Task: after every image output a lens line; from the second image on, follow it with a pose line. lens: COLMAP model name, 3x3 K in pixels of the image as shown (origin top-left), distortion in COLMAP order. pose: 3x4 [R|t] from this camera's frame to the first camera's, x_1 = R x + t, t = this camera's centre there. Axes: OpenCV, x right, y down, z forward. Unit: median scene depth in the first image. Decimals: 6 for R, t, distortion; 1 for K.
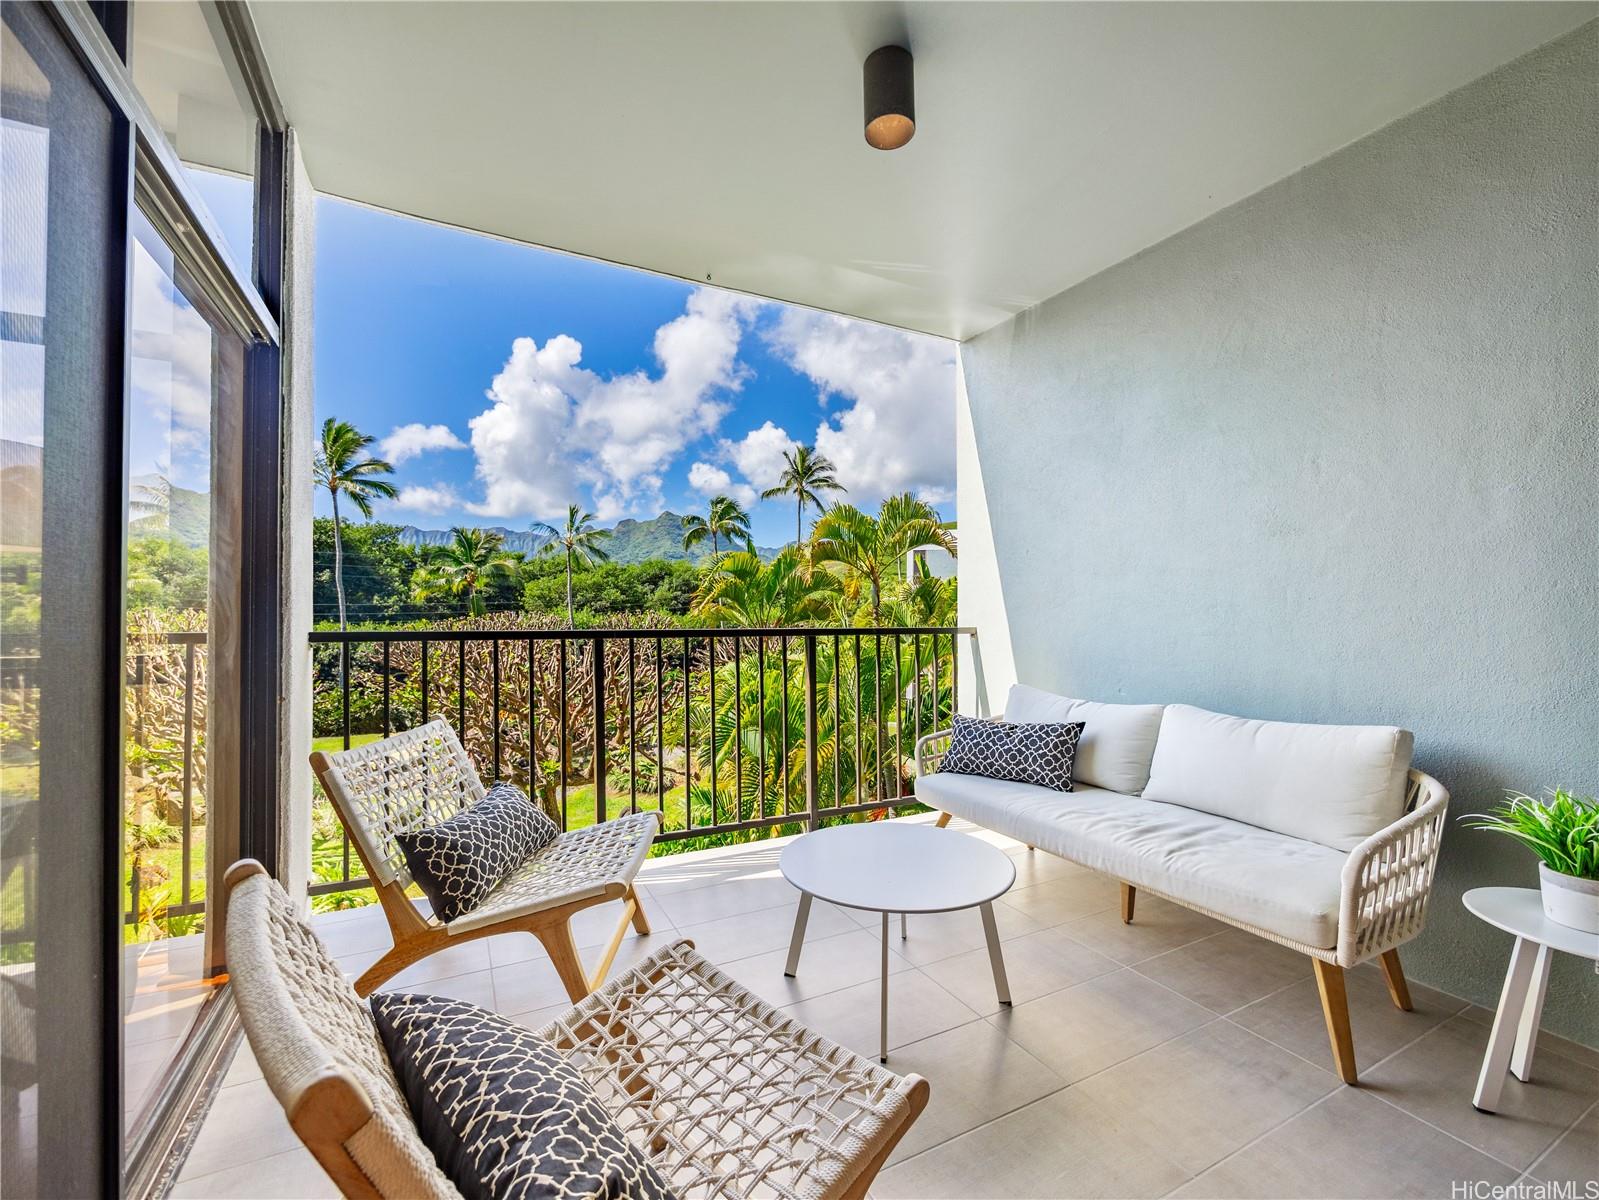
lens RADIAL K [[670.1, 0, 786.0], [0, 670.1, 596.0], [0, 0, 1]] dist [0.000485, -0.000197]
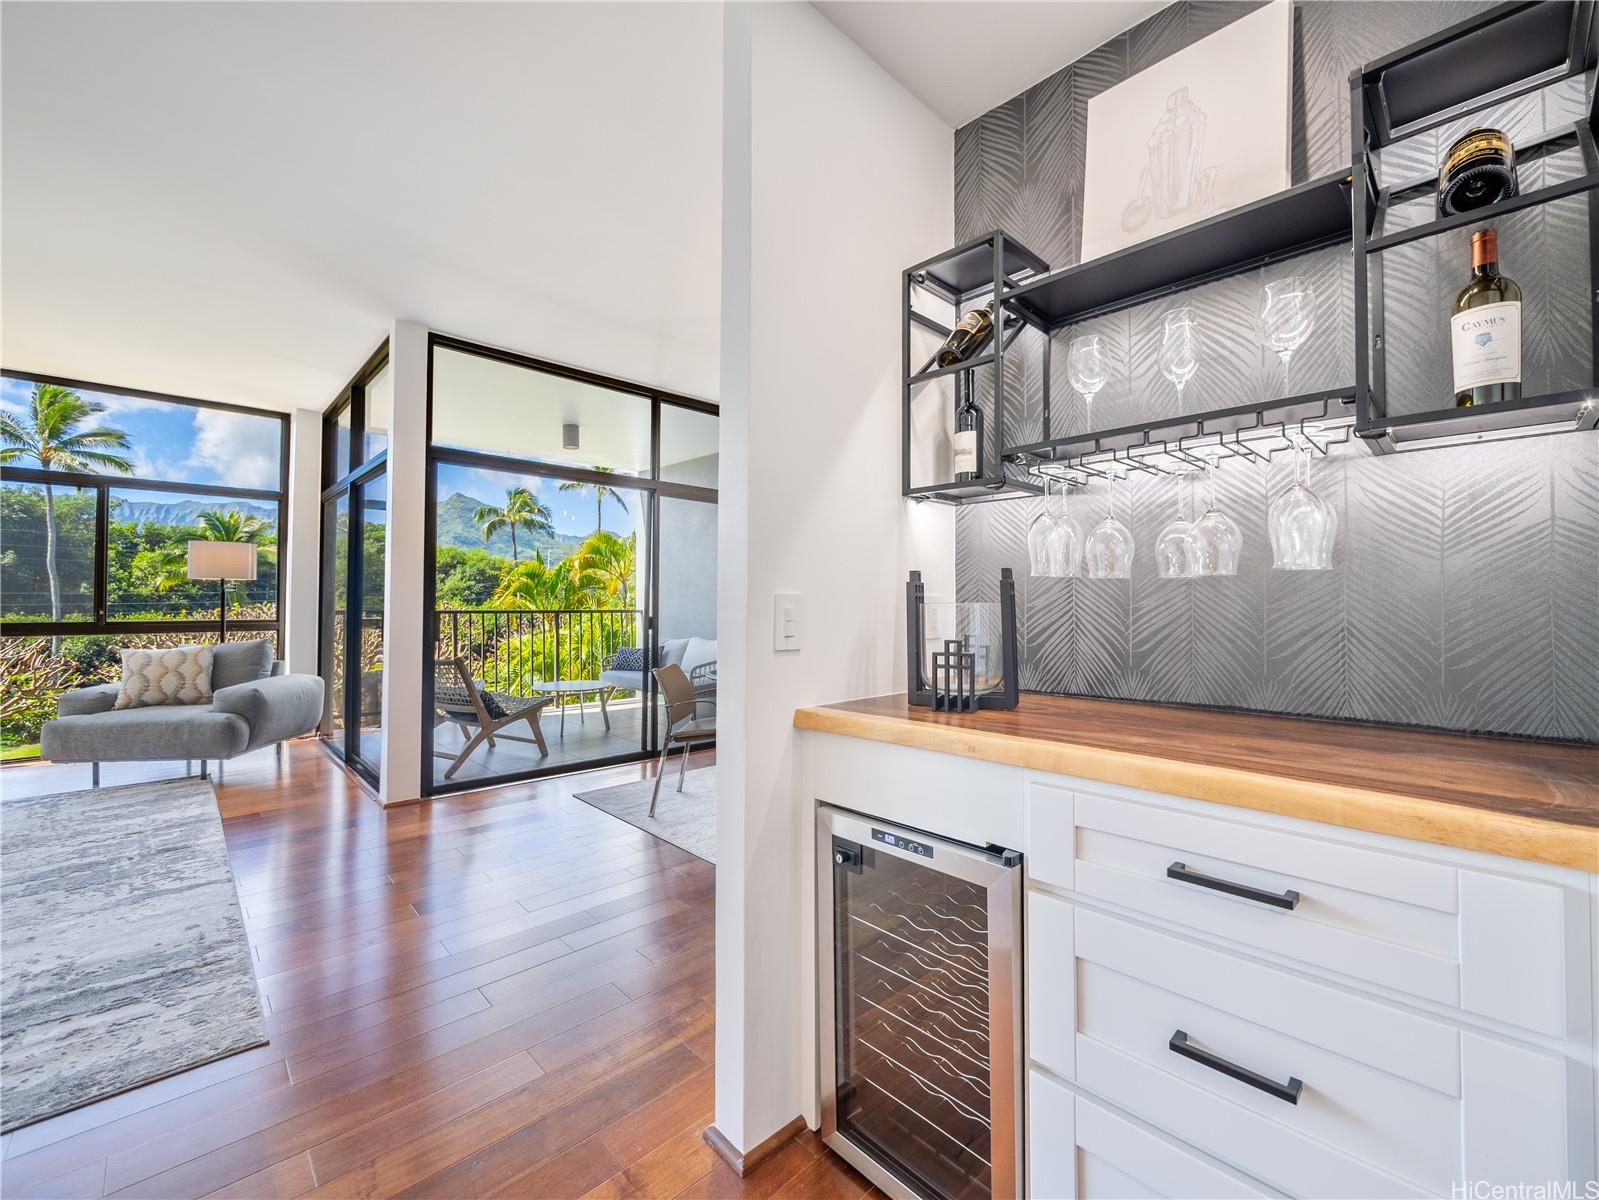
lens RADIAL K [[663.2, 0, 796.9], [0, 663.2, 590.3], [0, 0, 1]] dist [-0.003072, -0.000346]
pose [[0.956002, 0.006824, 0.293281, 0.128887], [-0.008271, 0.999959, 0.003693, -0.025640], [-0.293244, -0.005956, 0.956019, -1.115824]]
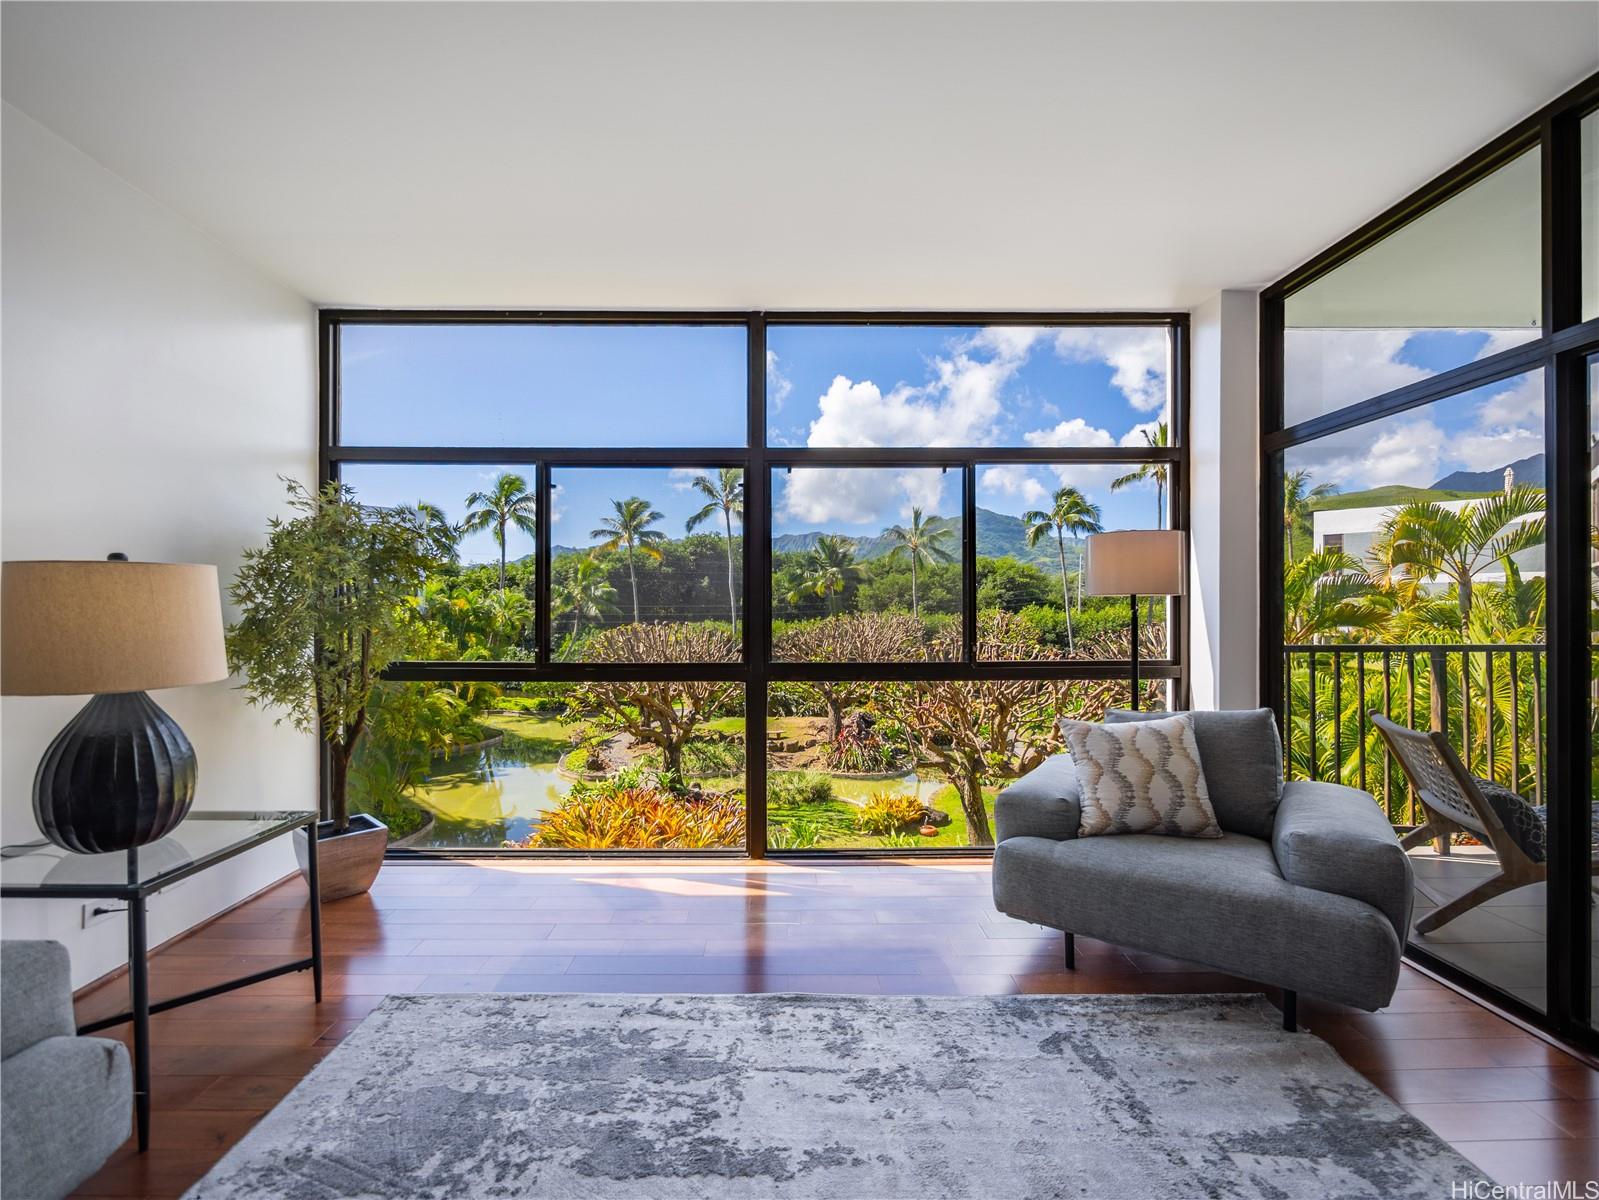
lens RADIAL K [[668.7, 0, 775.9], [0, 668.7, 605.1], [0, 0, 1]] dist [-0.002328, -0.000163]
pose [[0.894496, -0.006995, -0.447021, -0.598379], [0.014496, 0.999806, 0.013361, -0.039215], [0.446841, -0.018431, 0.894424, -0.426507]]
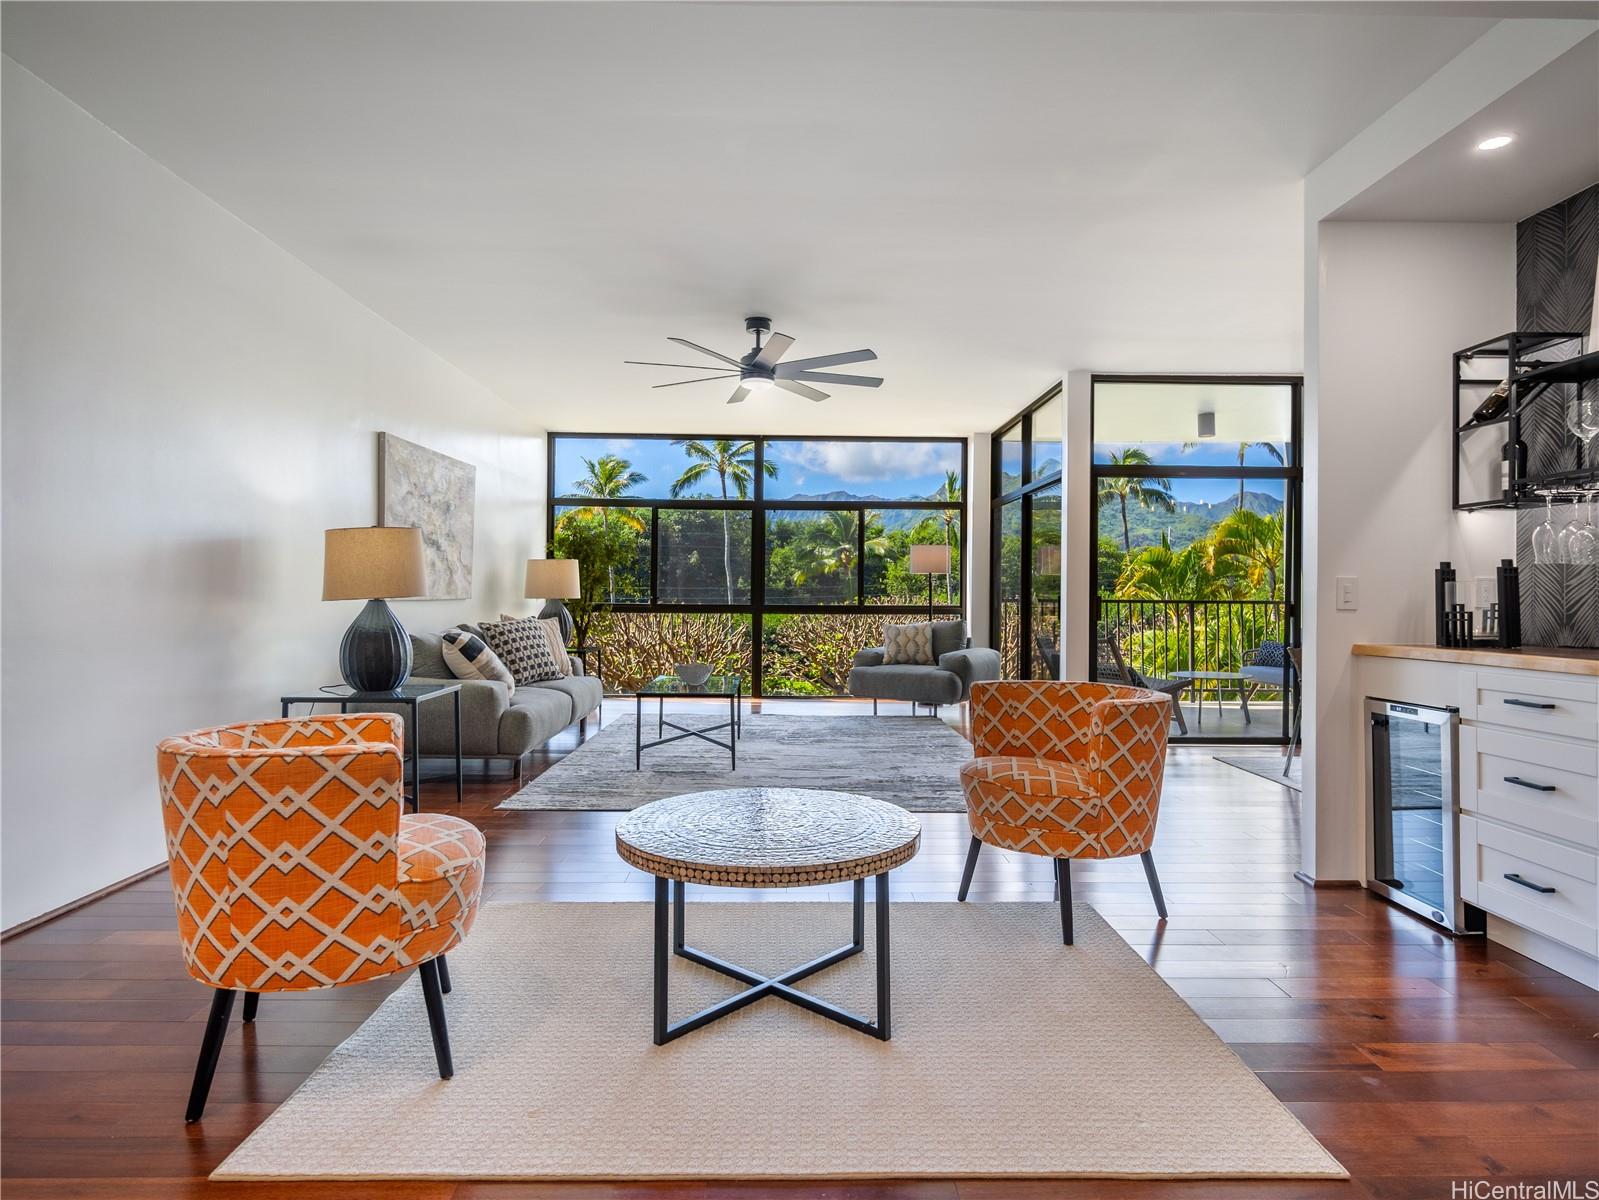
lens RADIAL K [[907.0, 0, 798.5], [0, 907.0, 588.2], [0, 0, 1]] dist [-0.003450, -0.001829]
pose [[0.901534, -0.000506, -0.432708, 0.132856], [0.006241, 0.999910, 0.011835, -0.025566], [0.432663, -0.013371, 0.901456, -1.786504]]
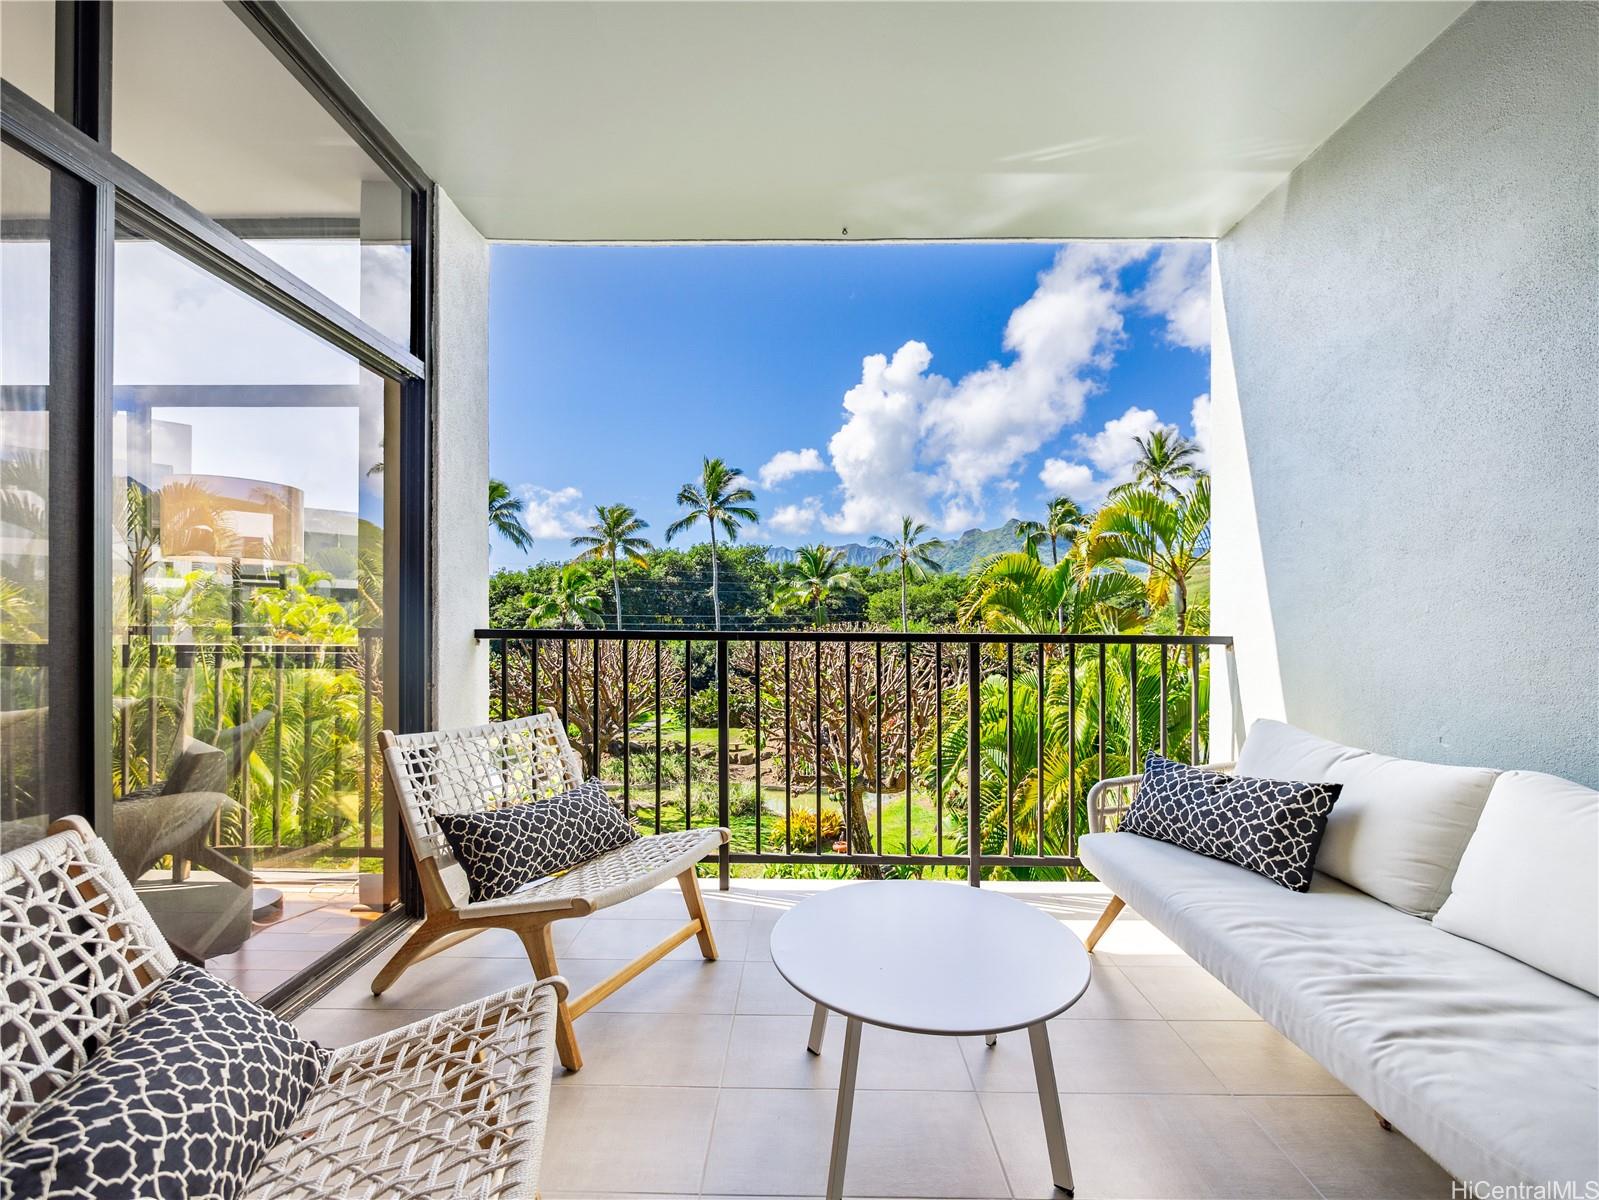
lens RADIAL K [[675.7, 0, 804.2], [0, 675.7, 621.1], [0, 0, 1]] dist [-0.002865, -0.000284]
pose [[0.888088, 0.002610, -0.459666, 0.204359], [0.006634, 0.999807, 0.018494, 0.014073], [0.459626, -0.019474, 0.887899, 0.149336]]
